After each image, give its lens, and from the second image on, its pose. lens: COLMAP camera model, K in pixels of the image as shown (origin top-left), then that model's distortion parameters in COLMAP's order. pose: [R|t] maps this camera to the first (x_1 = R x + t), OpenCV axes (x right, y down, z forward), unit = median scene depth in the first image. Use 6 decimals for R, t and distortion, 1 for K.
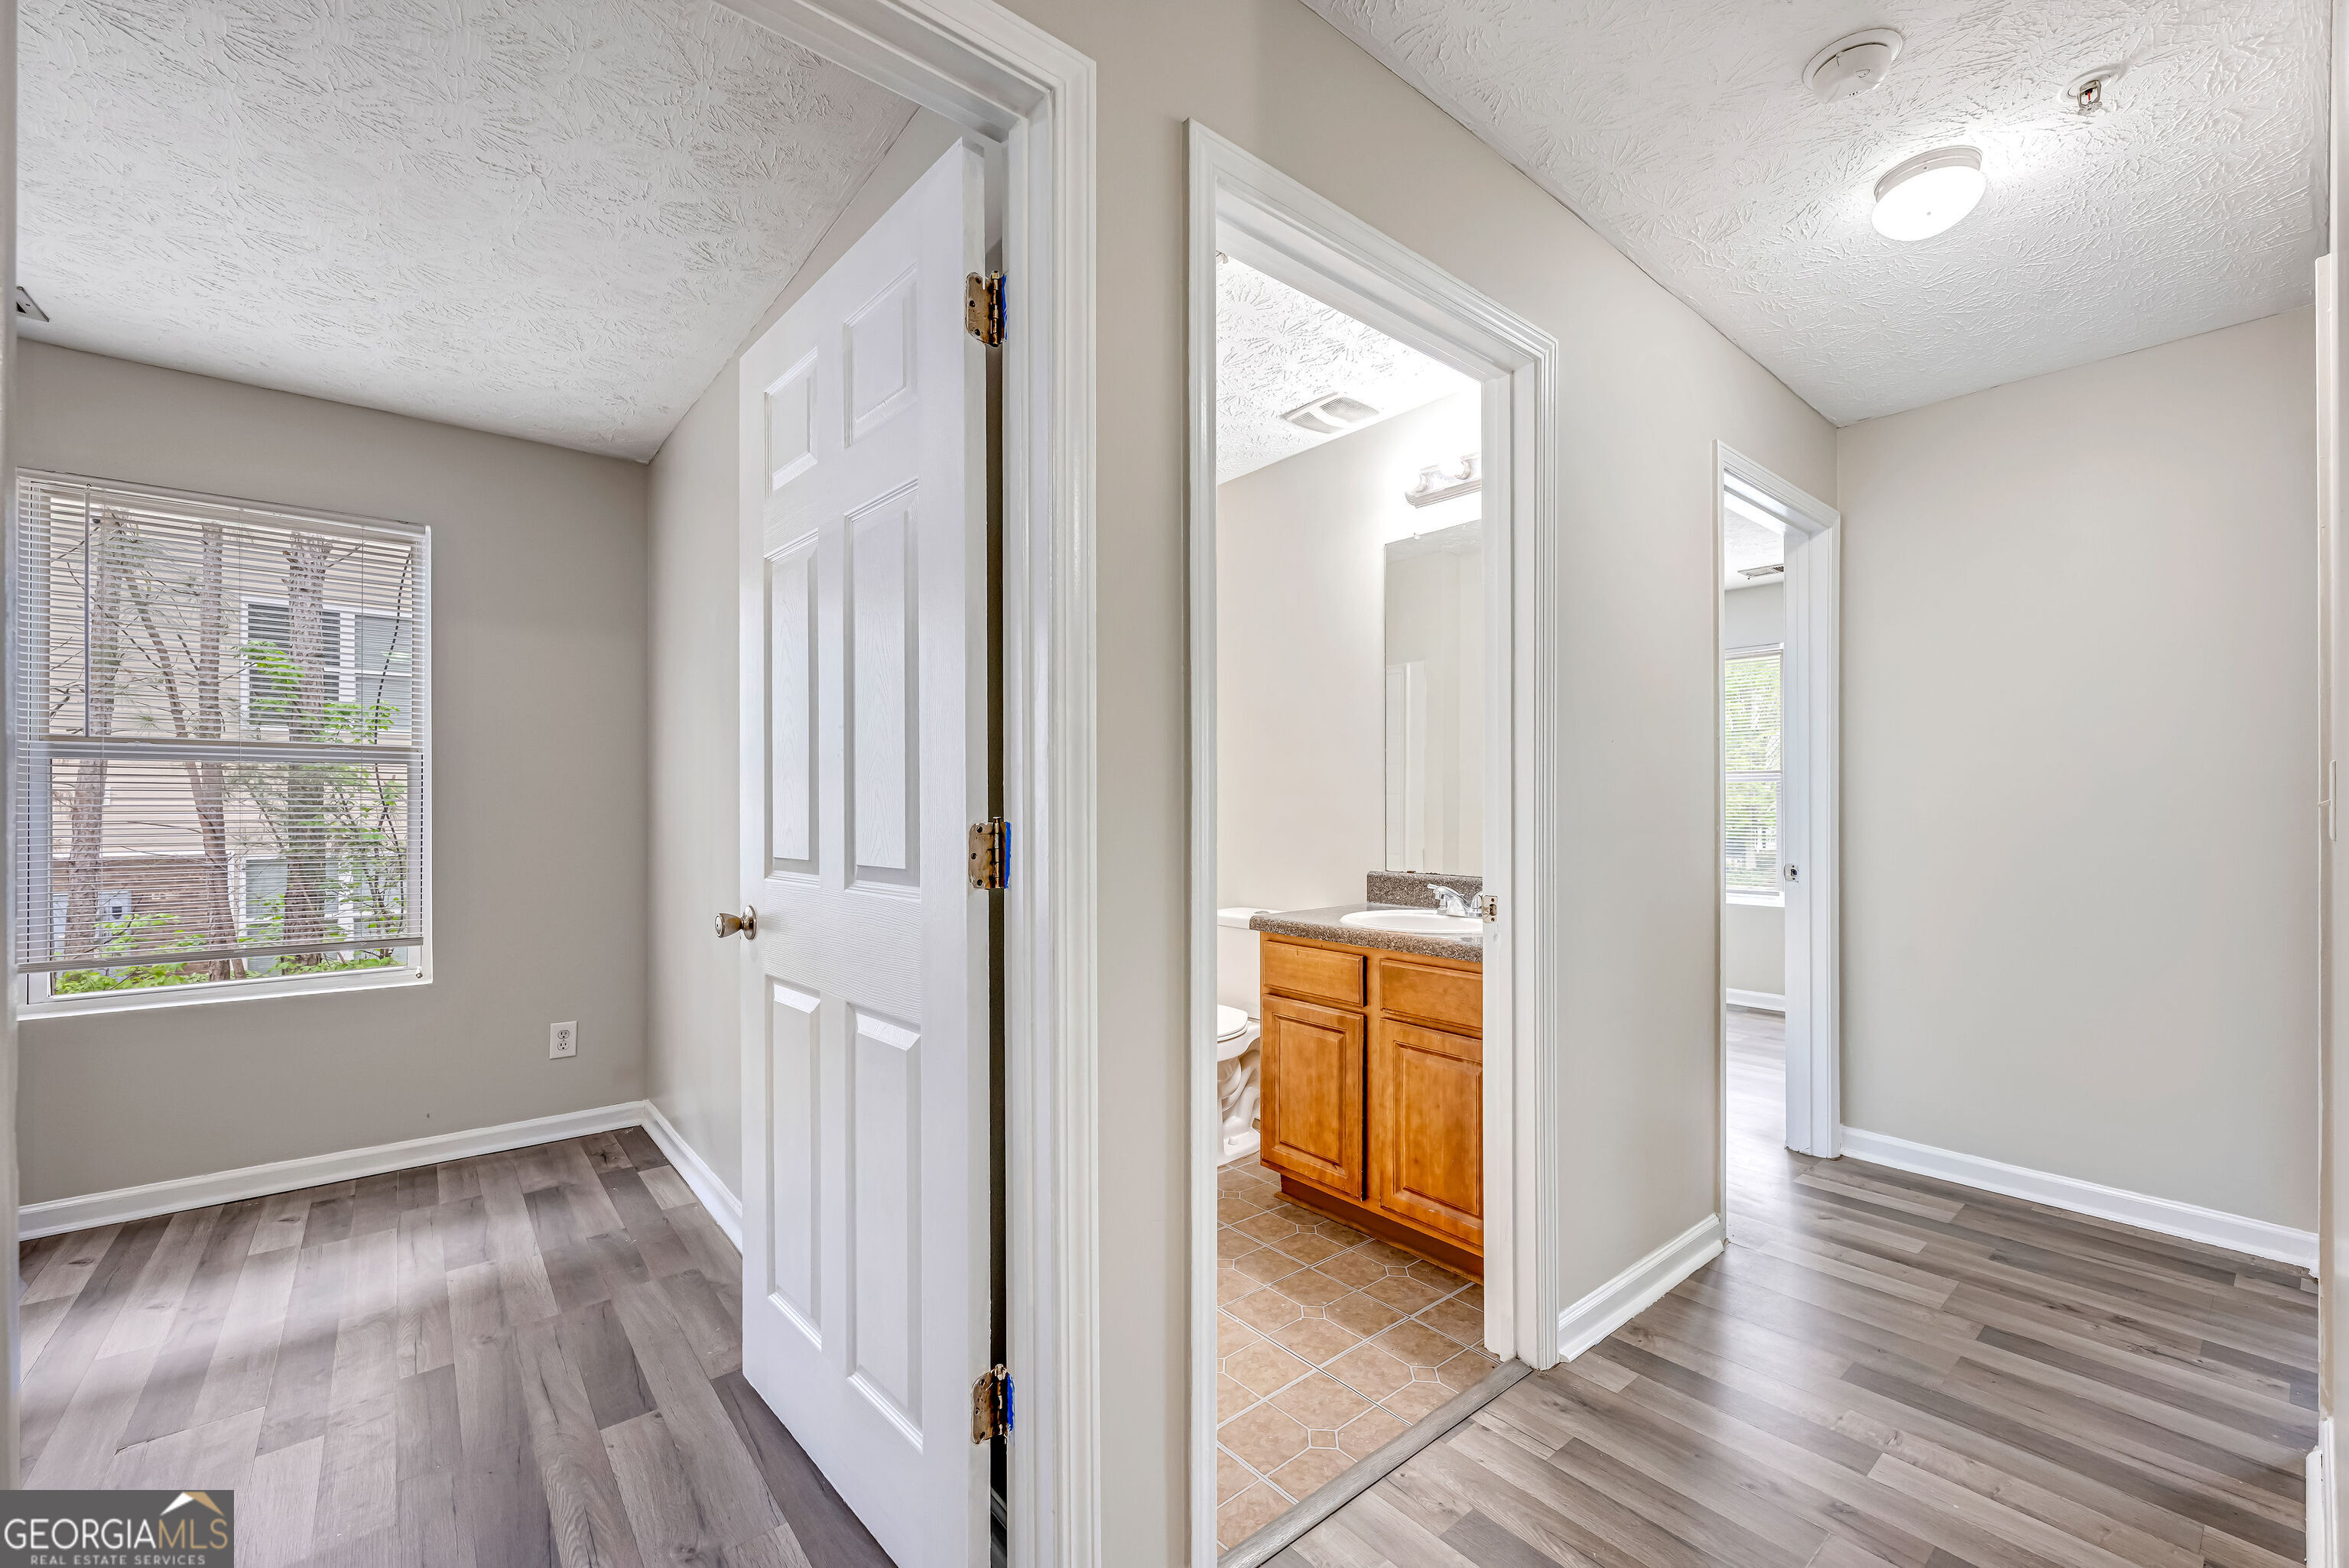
lens RADIAL K [[1034.7, 0, 1174.5], [0, 1034.7, 784.0], [0, 0, 1]] dist [0.015058, -0.000656]
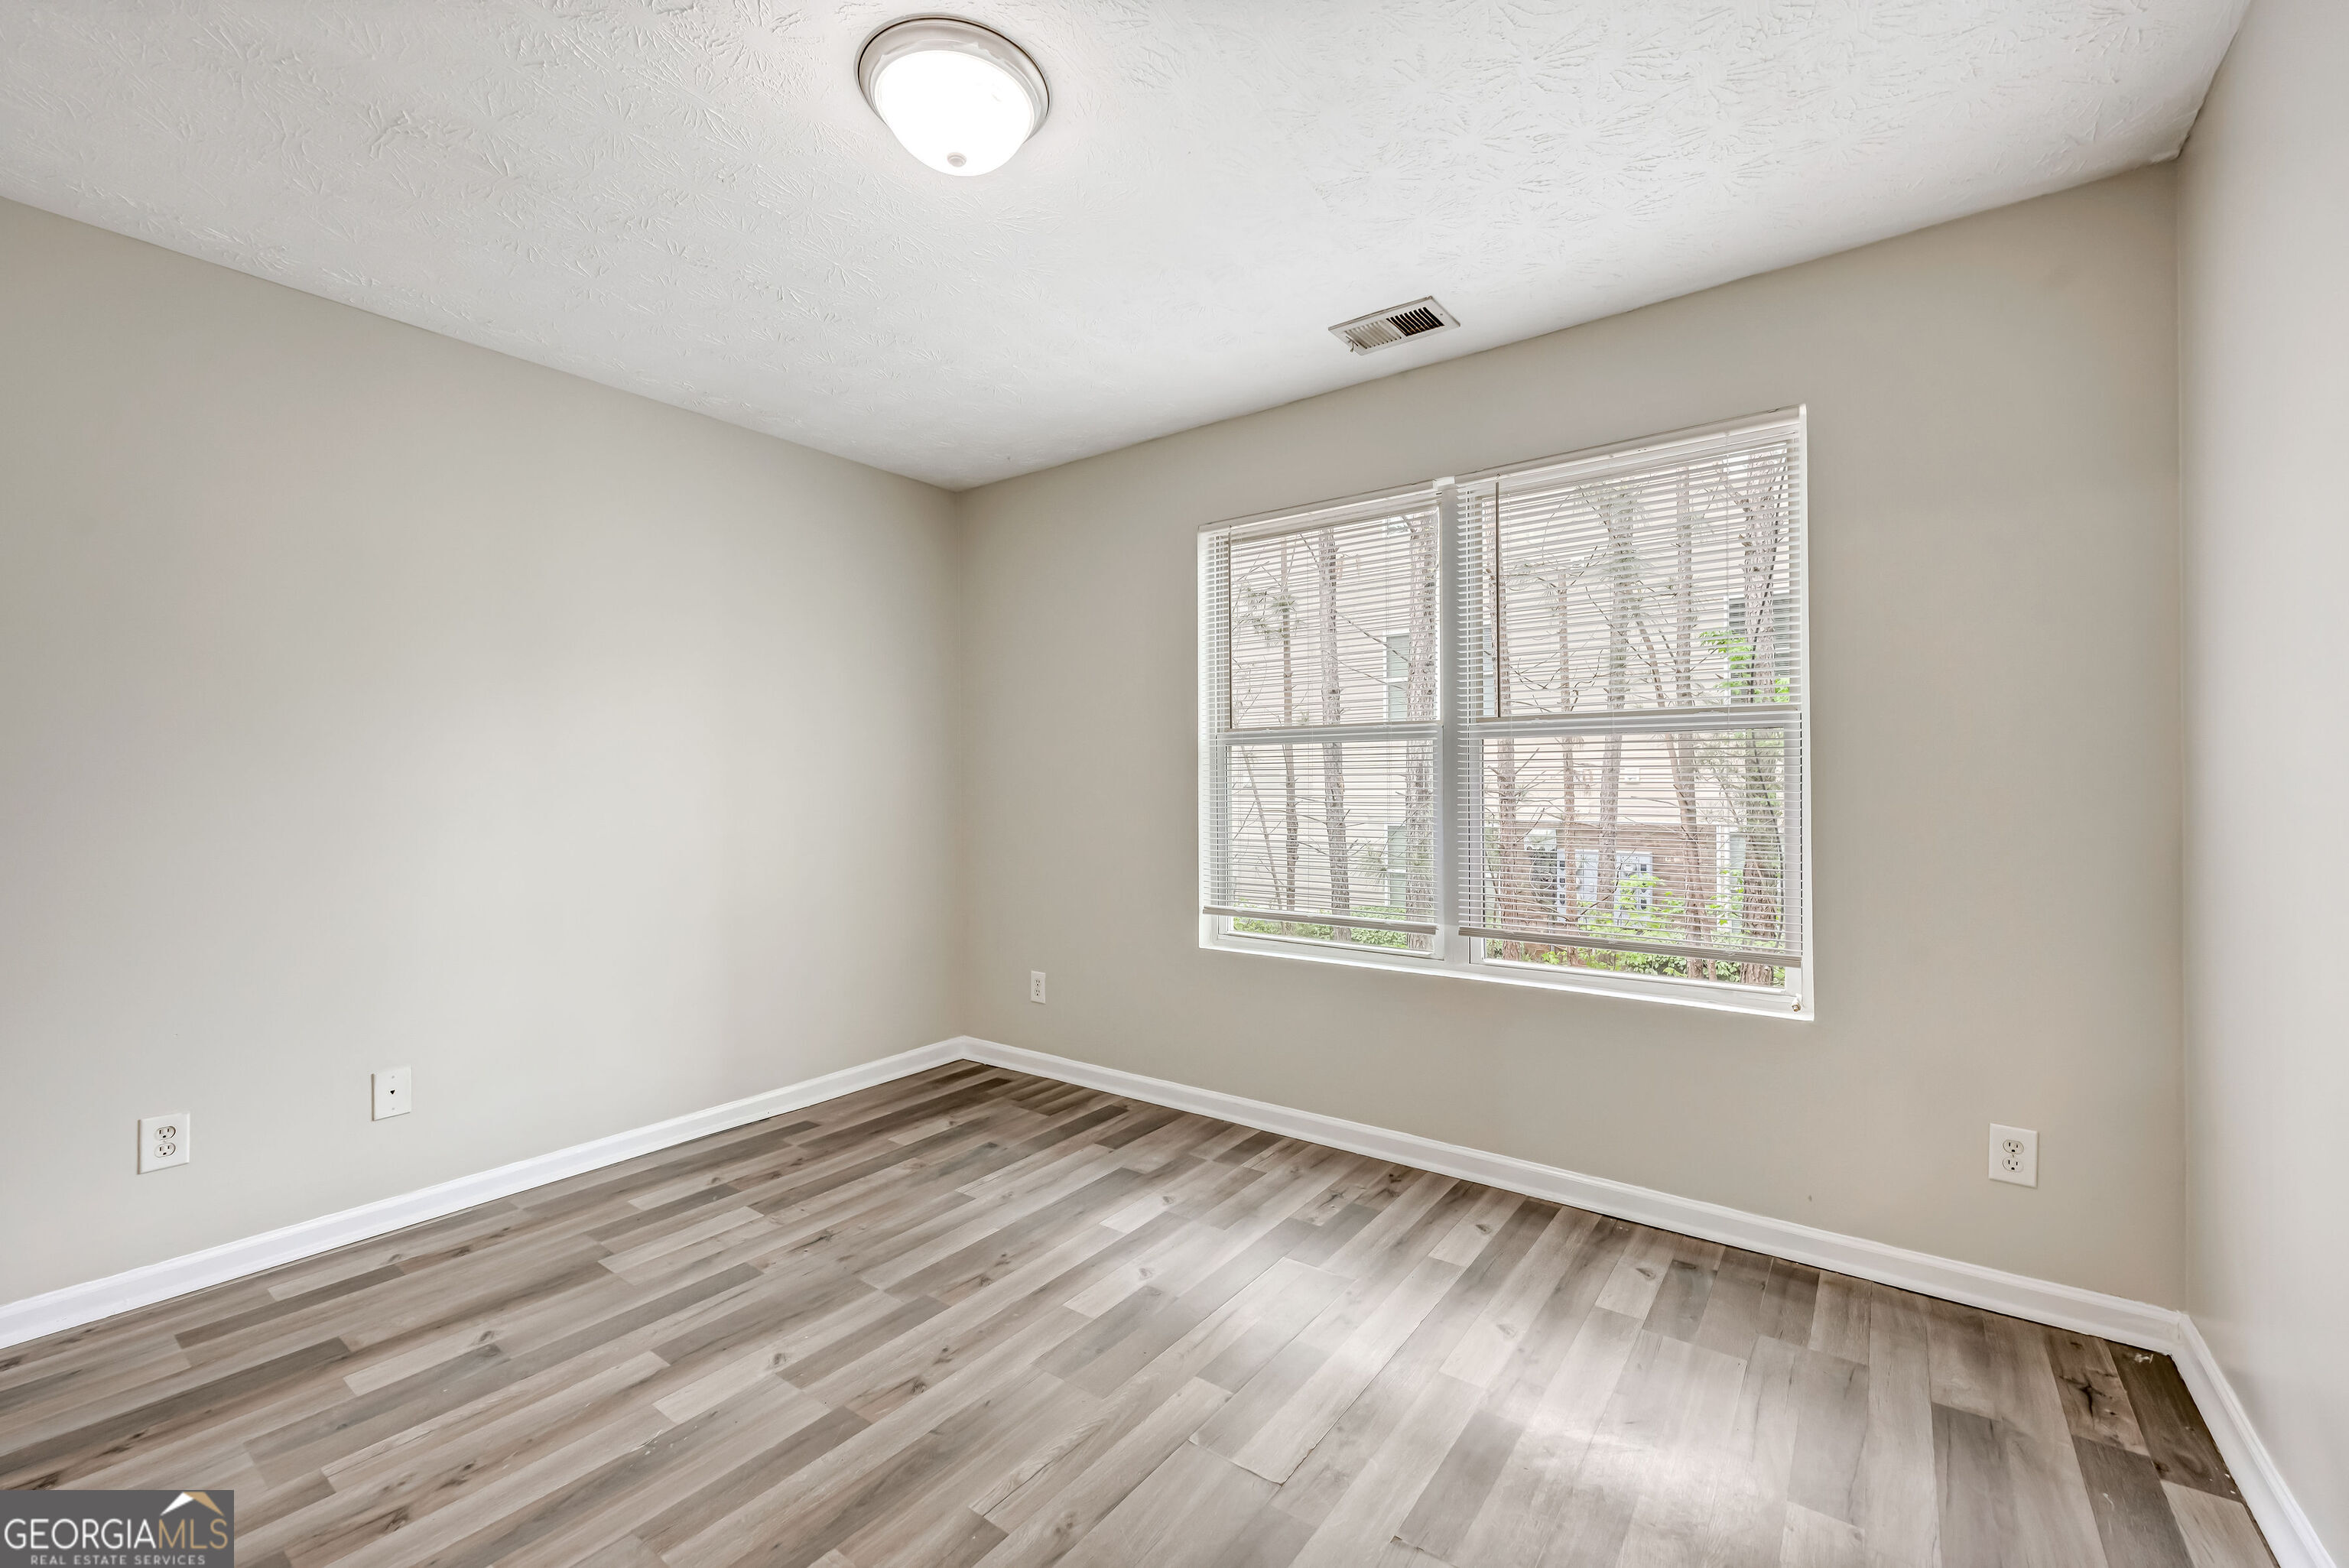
lens RADIAL K [[952.4, 0, 1194.2], [0, 952.4, 795.4], [0, 0, 1]] dist [0.001233, -0.000522]
pose [[0.290262, 0.009600, -0.956899, -0.184816], [0.023374, 0.999580, 0.017119, 0.007575], [0.956662, -0.027336, 0.289916, 0.371736]]
